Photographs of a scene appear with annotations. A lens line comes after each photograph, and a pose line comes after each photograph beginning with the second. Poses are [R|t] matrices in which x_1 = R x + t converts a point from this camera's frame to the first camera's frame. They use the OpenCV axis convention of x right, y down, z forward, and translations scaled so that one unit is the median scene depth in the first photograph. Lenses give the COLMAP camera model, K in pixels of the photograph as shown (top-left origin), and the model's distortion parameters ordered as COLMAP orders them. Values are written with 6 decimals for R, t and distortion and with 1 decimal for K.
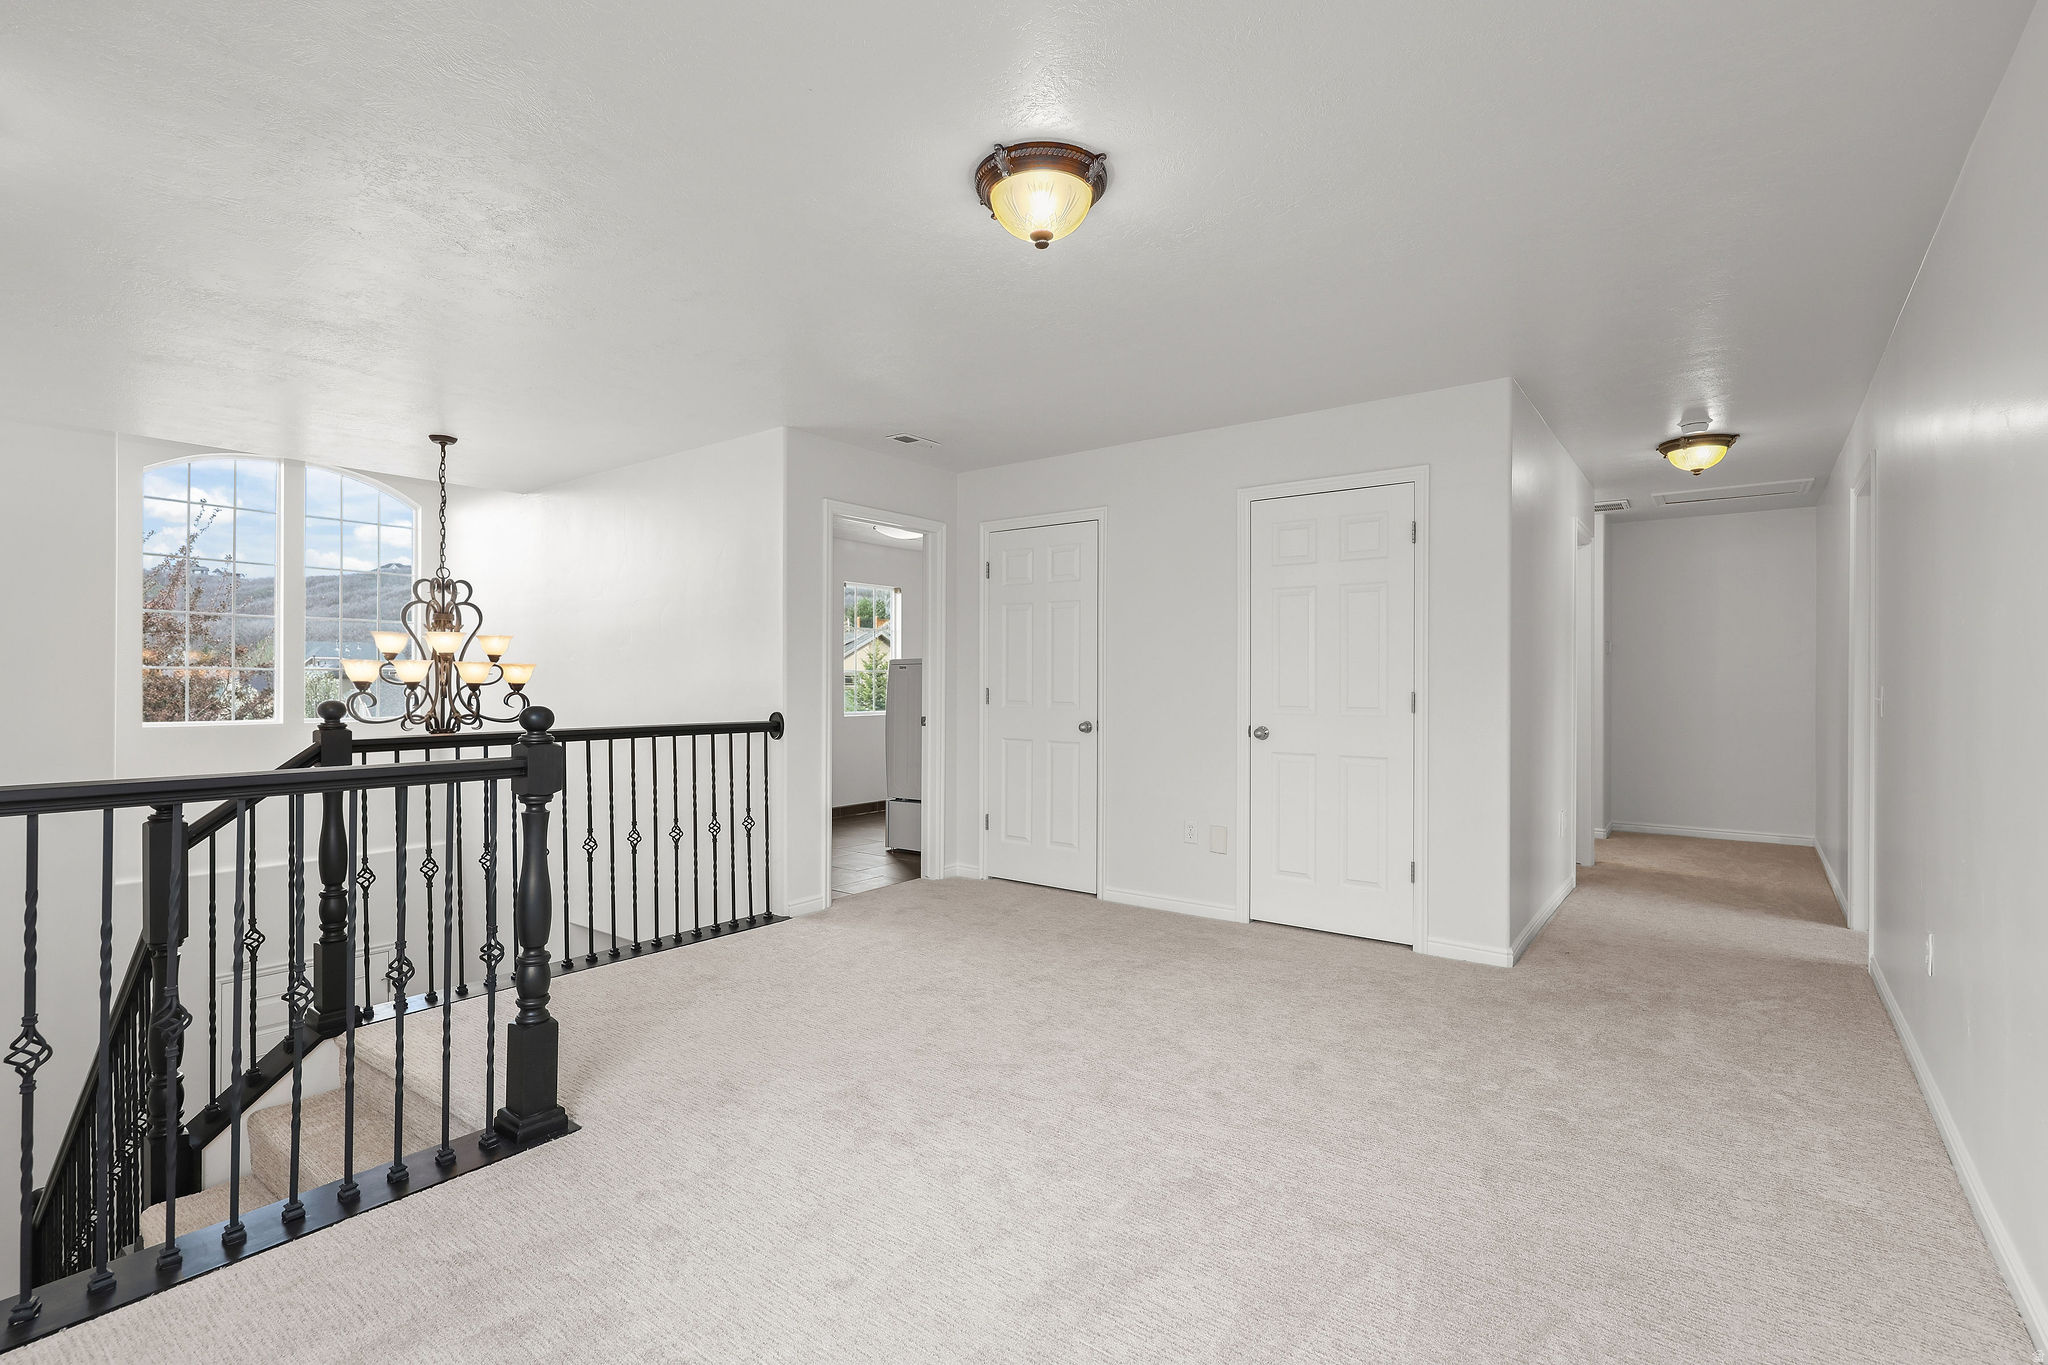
lens RADIAL K [[957.8, 0, 1012.4], [0, 957.8, 682.5], [0, 0, 1]] dist [-0.001862, -0.000172]
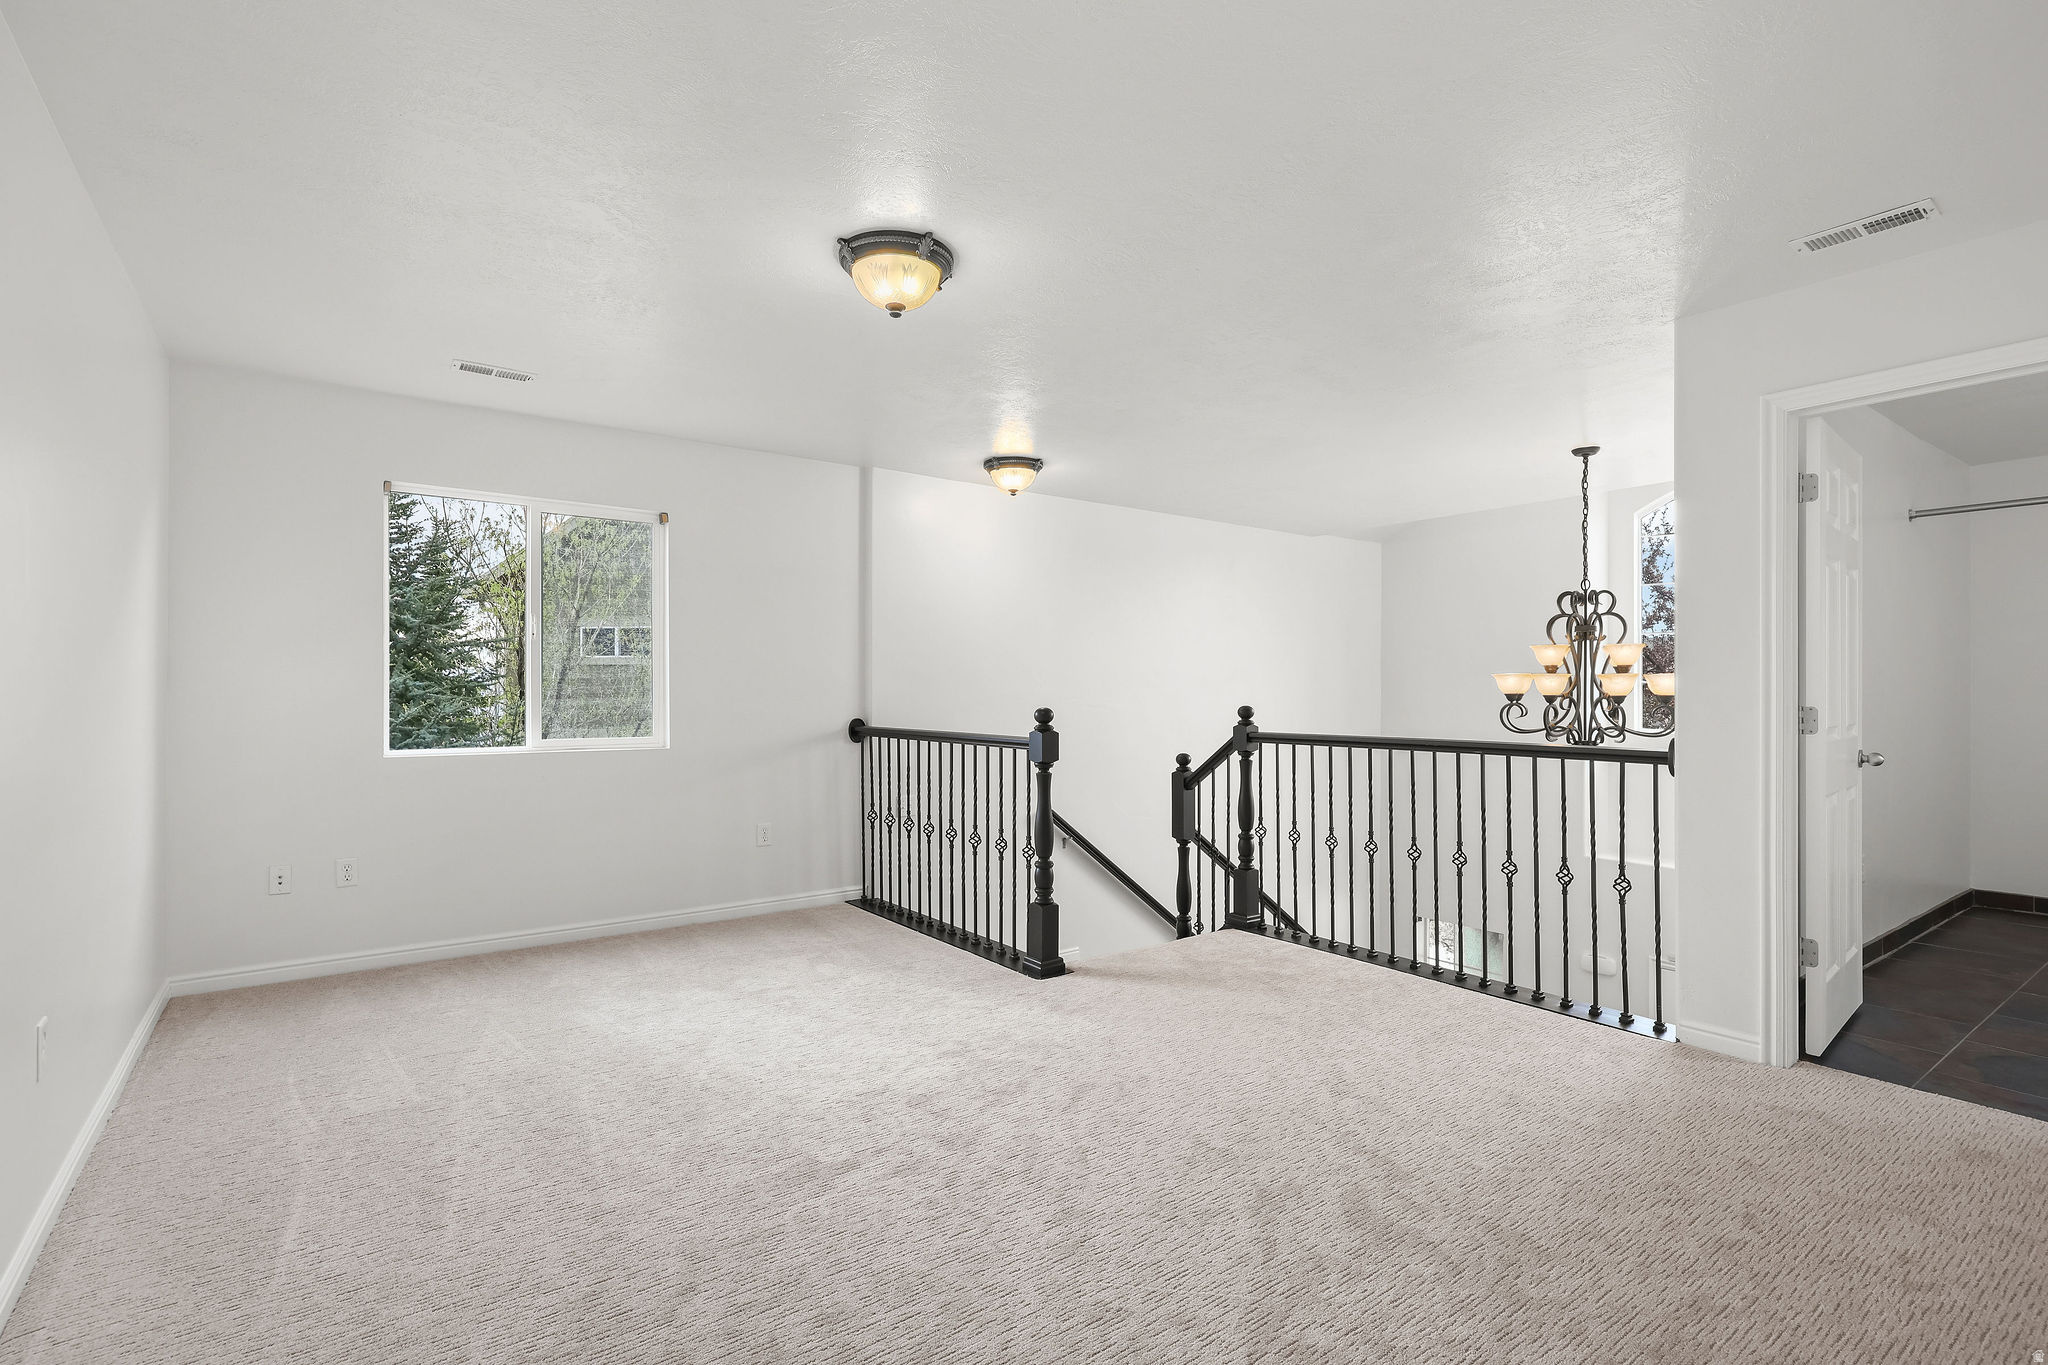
lens RADIAL K [[957.8, 0, 1013.4], [0, 957.8, 686.2], [0, 0, 1]] dist [-0.001862, -0.000172]
pose [[-0.299275, -0.007692, -0.954136, 0.550225], [-0.002796, 0.999970, -0.007185, 0.000066], [0.954163, 0.000517, -0.299287, 0.747917]]
